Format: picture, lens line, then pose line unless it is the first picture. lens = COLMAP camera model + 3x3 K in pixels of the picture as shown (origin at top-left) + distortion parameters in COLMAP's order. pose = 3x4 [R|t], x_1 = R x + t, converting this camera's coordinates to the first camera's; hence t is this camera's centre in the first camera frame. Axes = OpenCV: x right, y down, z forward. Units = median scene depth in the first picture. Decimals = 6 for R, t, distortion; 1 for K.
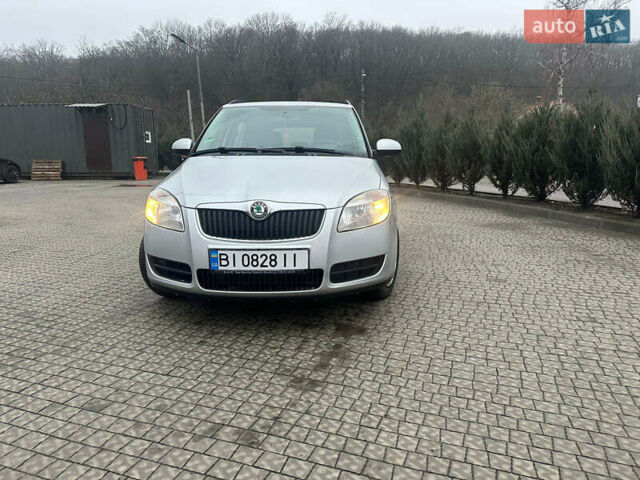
lens RADIAL K [[454.9, 0, 316.3], [0, 454.9, 246.3], [0, 0, 1]] dist [0.041781, -0.047814]
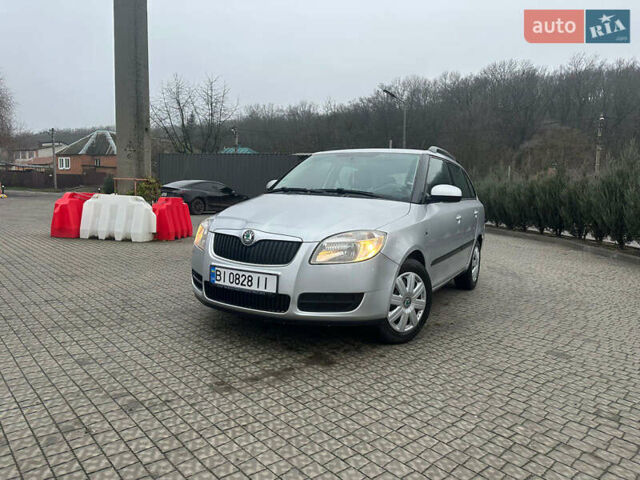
lens RADIAL K [[454.9, 0, 306.5], [0, 454.9, 239.8], [0, 0, 1]] dist [0.041781, -0.047814]
pose [[0.873699, 0.089975, -0.478073, 0.565660], [-0.142683, 0.986921, -0.075017, -0.006065], [0.465071, 0.133755, 0.875110, 0.037690]]
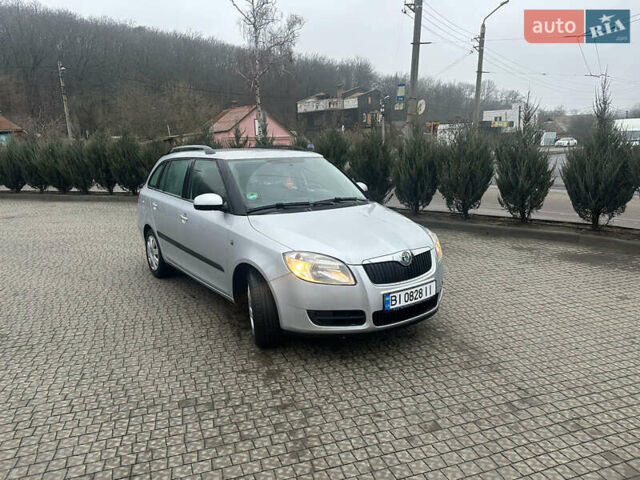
lens RADIAL K [[454.9, 0, 330.4], [0, 454.9, 243.5], [0, 0, 1]] dist [0.041781, -0.047814]
pose [[0.779372, -0.138013, 0.611172, -1.101087], [0.136182, 0.989433, 0.049770, -0.217465], [-0.611583, 0.044441, 0.789931, 0.078756]]
